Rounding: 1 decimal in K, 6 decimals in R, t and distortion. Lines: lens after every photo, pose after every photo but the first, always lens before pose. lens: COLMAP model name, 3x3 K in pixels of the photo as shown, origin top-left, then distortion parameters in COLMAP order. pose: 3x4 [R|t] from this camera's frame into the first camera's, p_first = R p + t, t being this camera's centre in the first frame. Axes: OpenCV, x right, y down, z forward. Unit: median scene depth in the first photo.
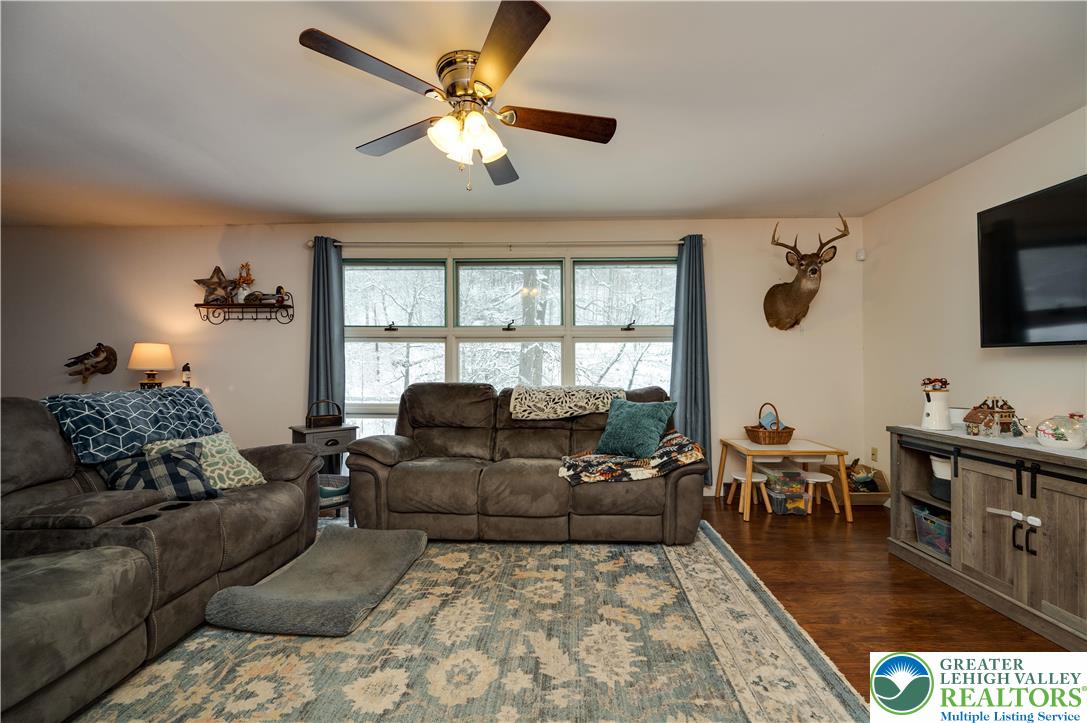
lens RADIAL K [[427.6, 0, 549.4], [0, 427.6, 366.3], [0, 0, 1]] dist [0.000943, 0.000355]
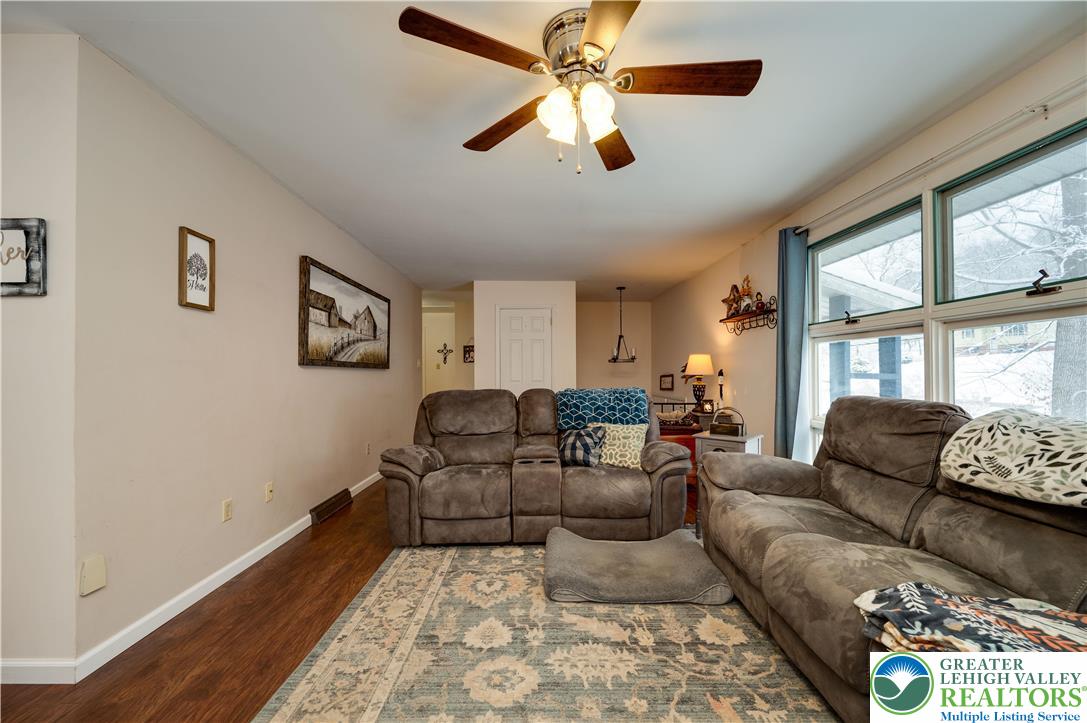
lens RADIAL K [[432.1, 0, 549.7], [0, 432.1, 368.8], [0, 0, 1]] dist [-0.001489, -0.000078]
pose [[0.047192, -0.007241, -0.998860, 0.514369], [0.003895, 0.999967, -0.007065, -0.002830], [0.998878, -0.003557, 0.047219, 0.665697]]
